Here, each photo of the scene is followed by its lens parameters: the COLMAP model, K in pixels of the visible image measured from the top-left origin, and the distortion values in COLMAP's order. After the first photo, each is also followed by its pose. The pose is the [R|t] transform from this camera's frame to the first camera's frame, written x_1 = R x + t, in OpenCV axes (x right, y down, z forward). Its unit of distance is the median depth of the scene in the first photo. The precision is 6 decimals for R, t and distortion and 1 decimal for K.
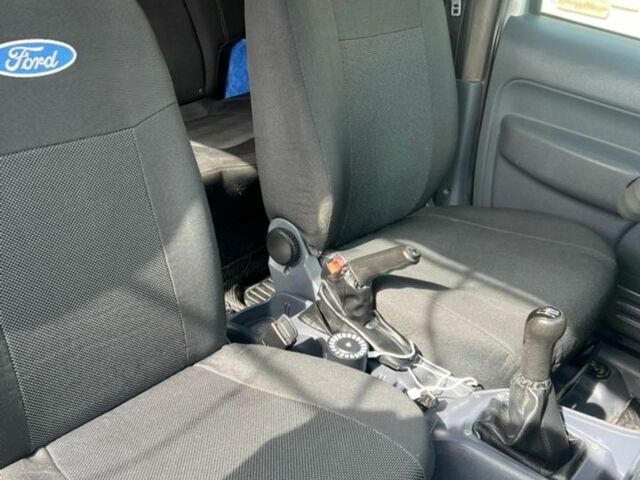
lens RADIAL K [[608.1, 0, 320.0], [0, 608.1, 240.0], [0, 0, 1]] dist [0.007767, -0.004825]
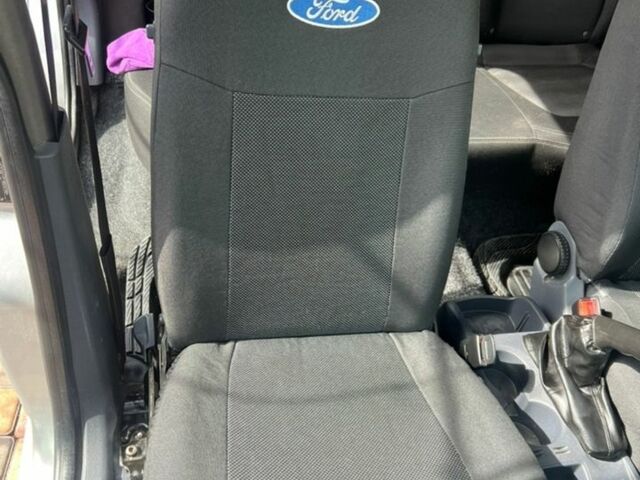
lens RADIAL K [[606.6, 0, 319.6], [0, 606.6, 252.2], [0, 0, 1]] dist [0.136679, -0.353768]
pose [[0.783654, 0.433212, -0.445211, 0.107696], [-0.353209, 0.900310, 0.254333, -0.152165], [0.511008, -0.042056, 0.858546, 0.082720]]
